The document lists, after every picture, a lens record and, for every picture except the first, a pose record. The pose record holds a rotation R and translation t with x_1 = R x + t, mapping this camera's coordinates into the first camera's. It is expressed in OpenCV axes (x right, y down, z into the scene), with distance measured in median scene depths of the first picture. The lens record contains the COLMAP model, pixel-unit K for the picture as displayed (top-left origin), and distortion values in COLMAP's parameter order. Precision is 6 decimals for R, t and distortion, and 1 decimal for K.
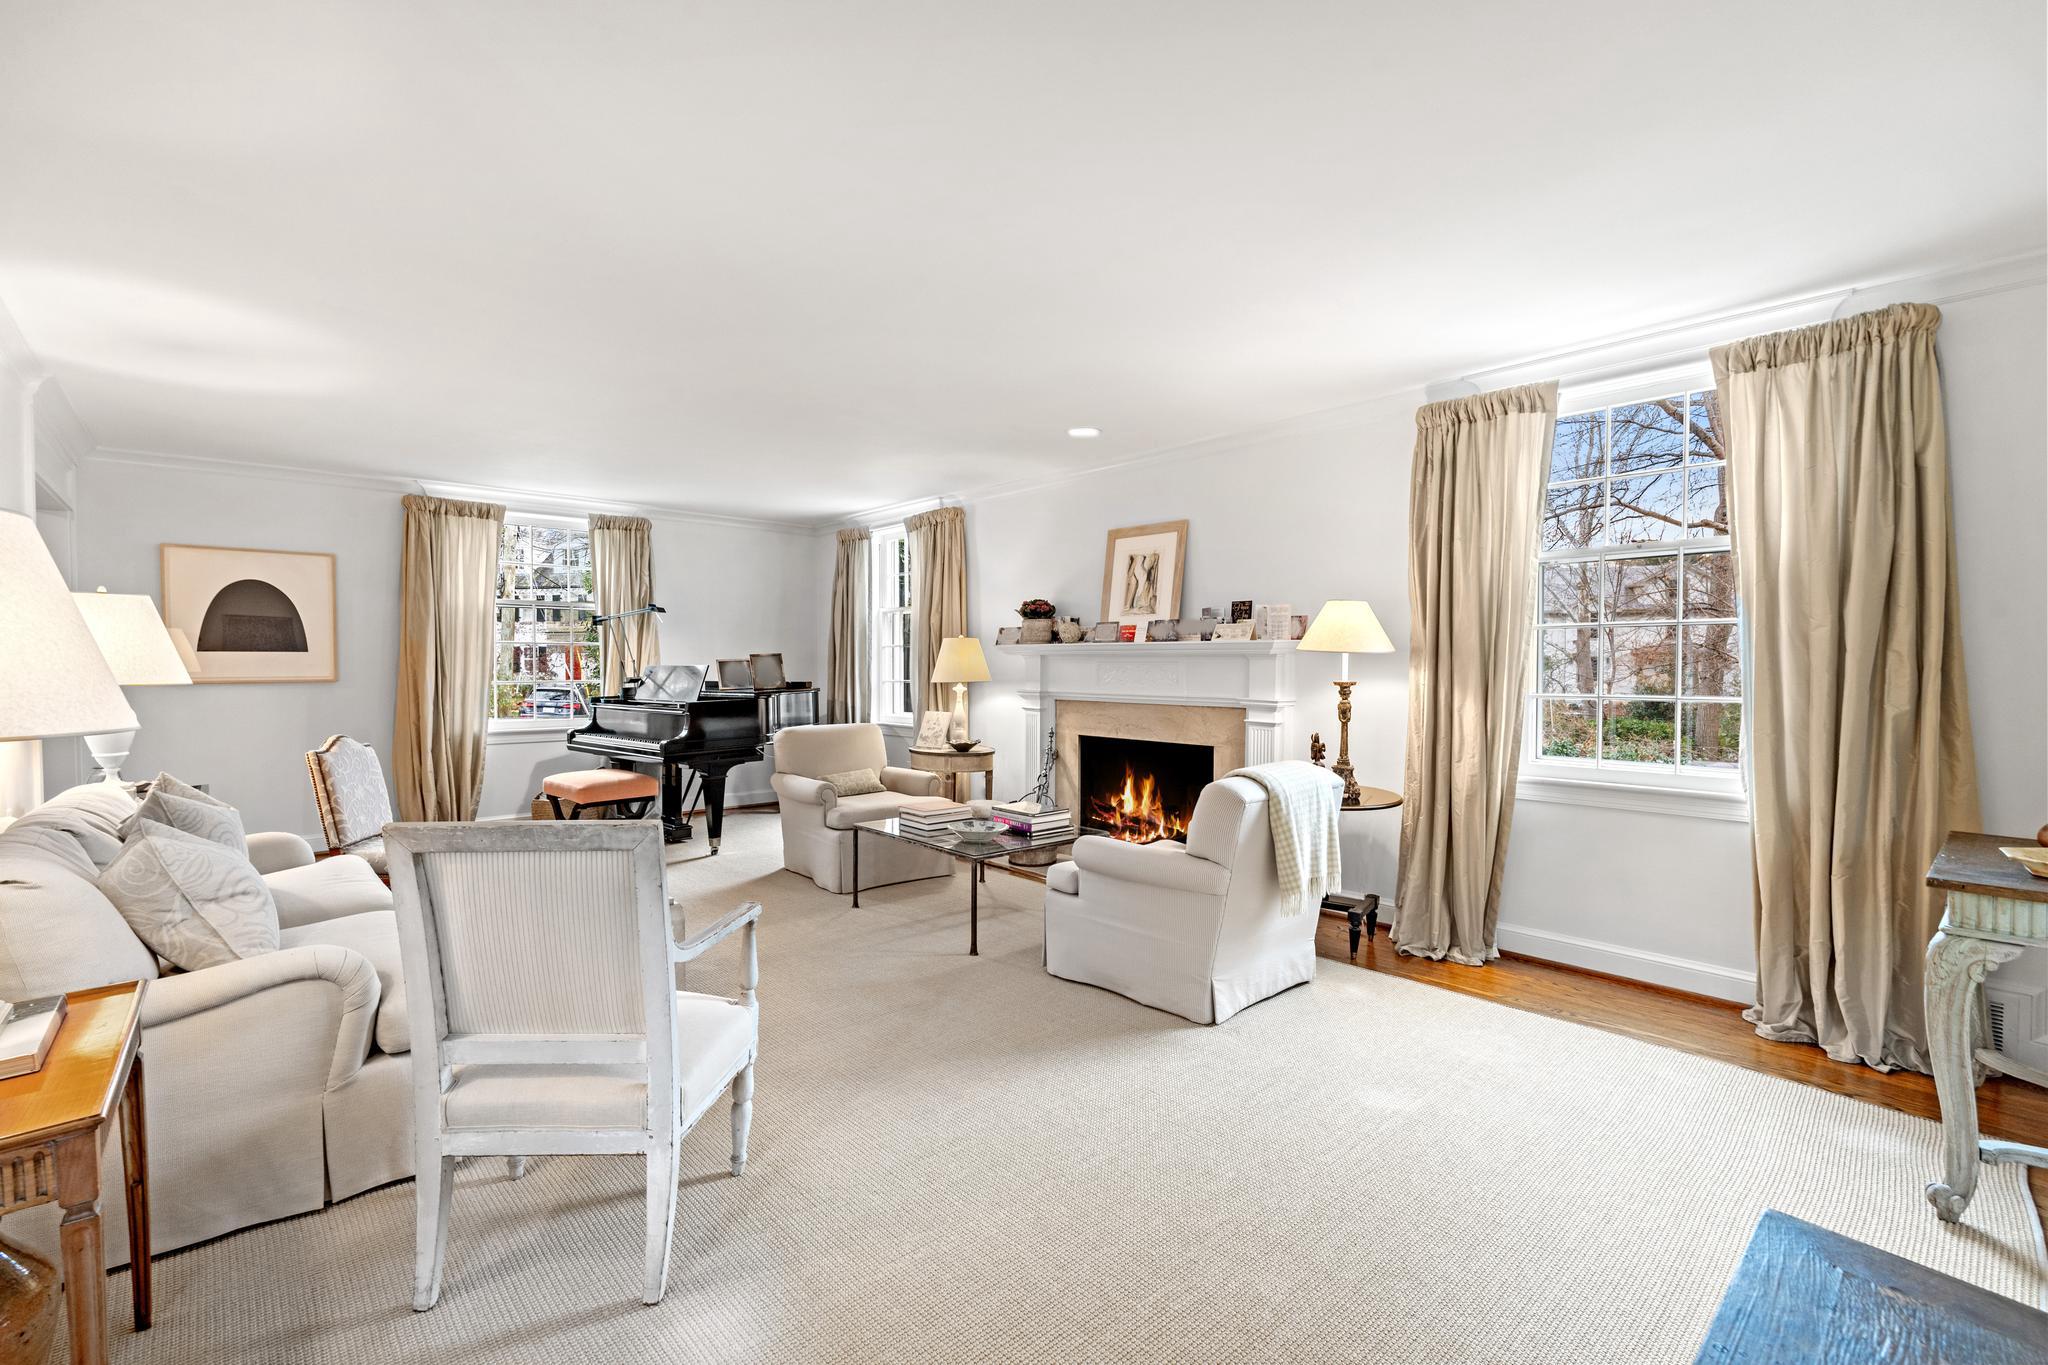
lens RADIAL K [[907.8, 0, 1008.5], [0, 907.8, 675.1], [0, 0, 1]] dist [-0.002135, -0.000139]
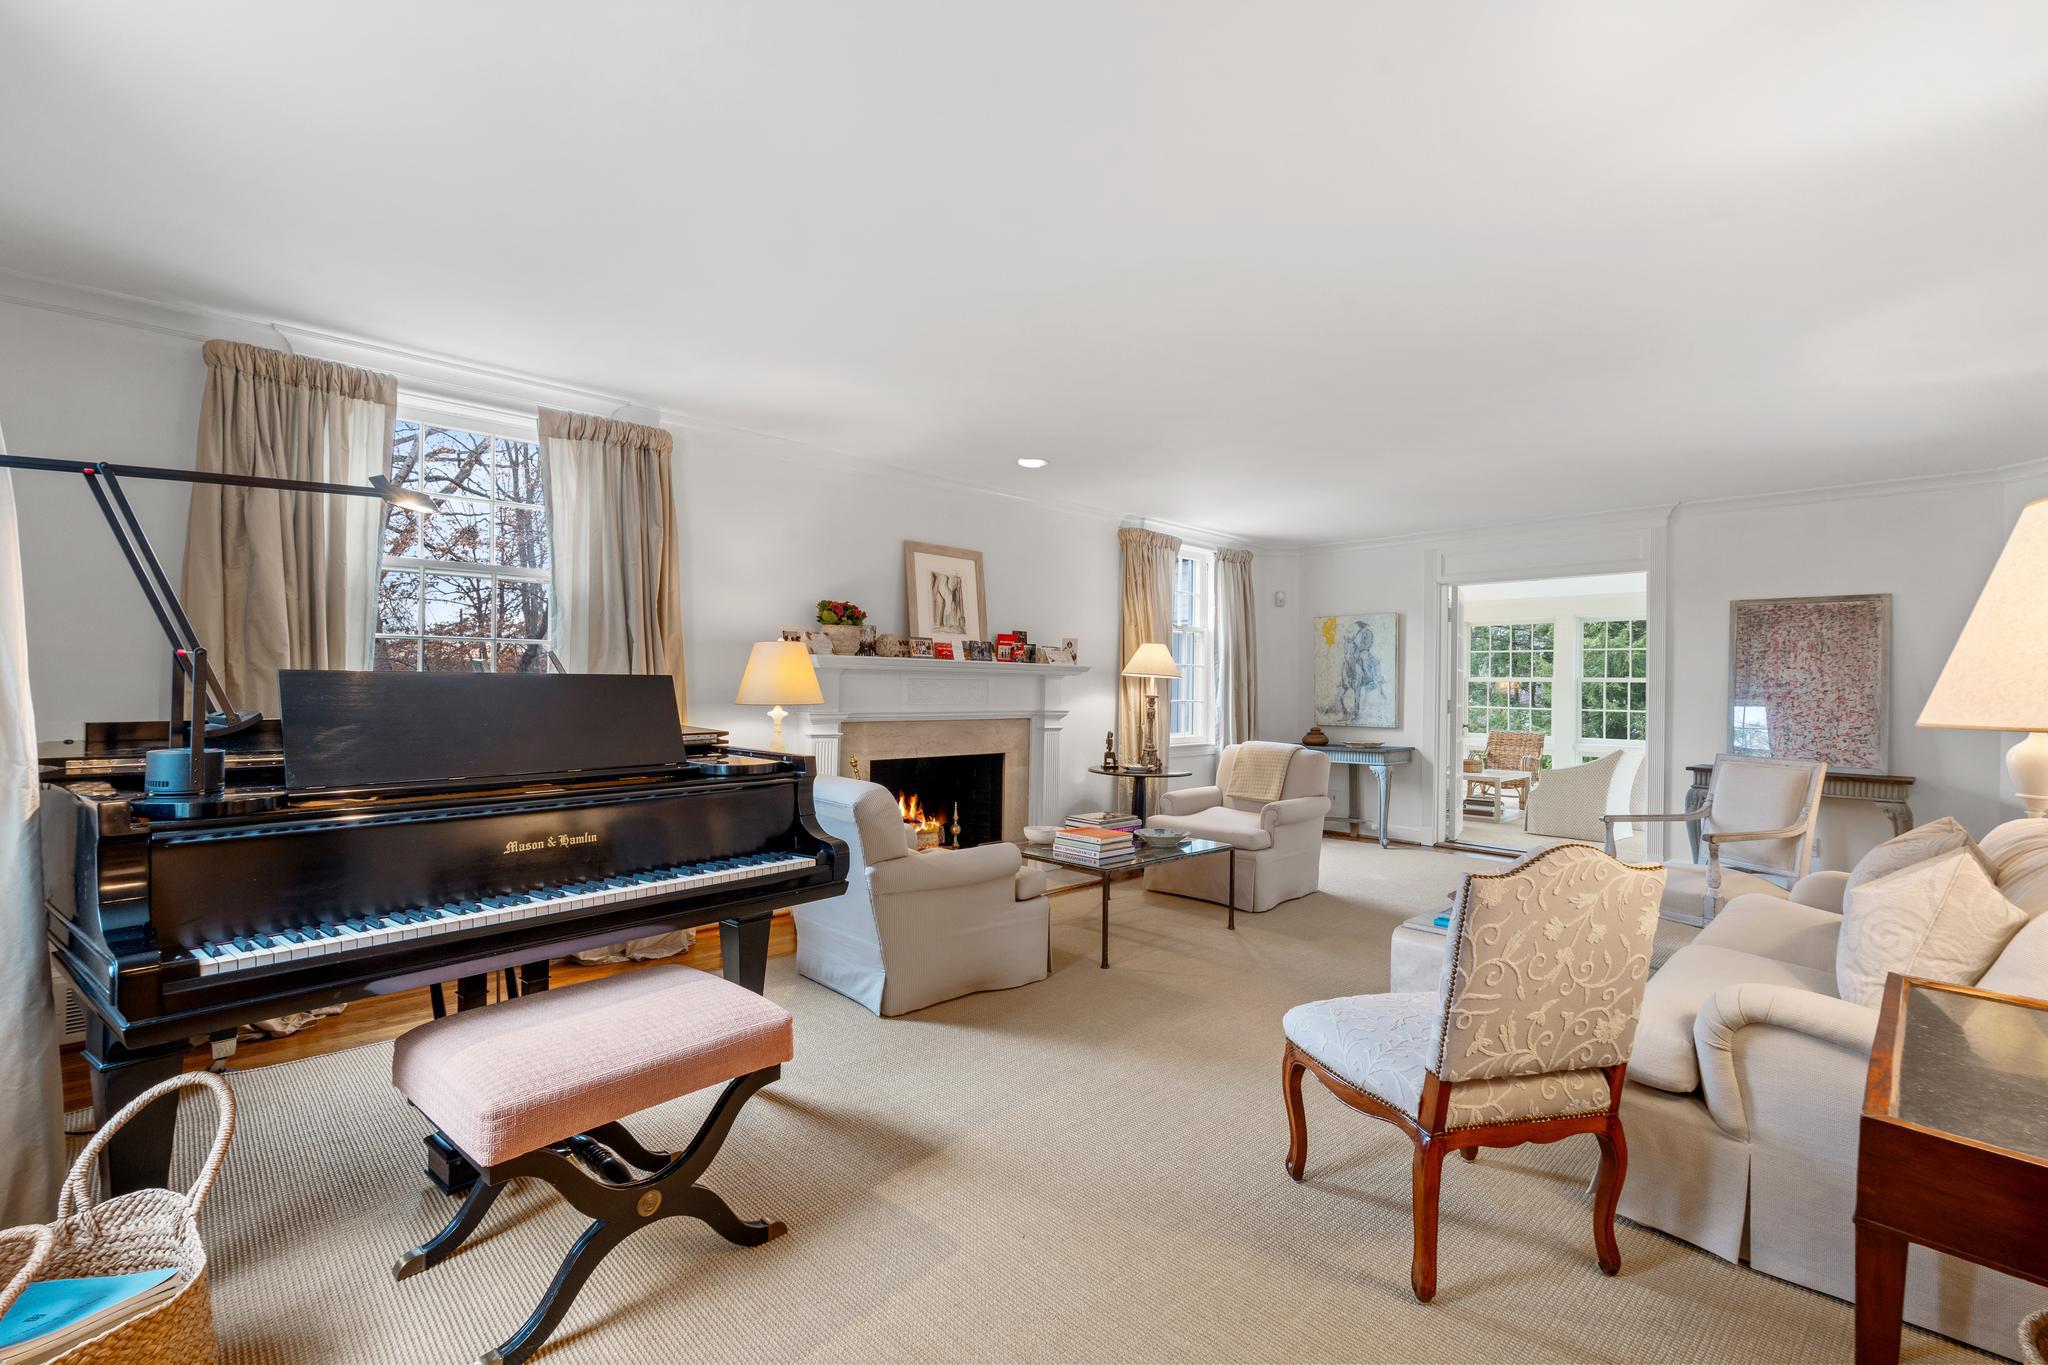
lens RADIAL K [[907.8, 0, 1008.5], [0, 907.8, 675.1], [0, 0, 1]] dist [-0.002135, -0.000139]
pose [[-0.061705, 0.011843, 0.998024, -0.881129], [0.002135, 0.999929, -0.011733, -0.007021], [-0.998092, 0.001407, -0.061726, 0.993982]]
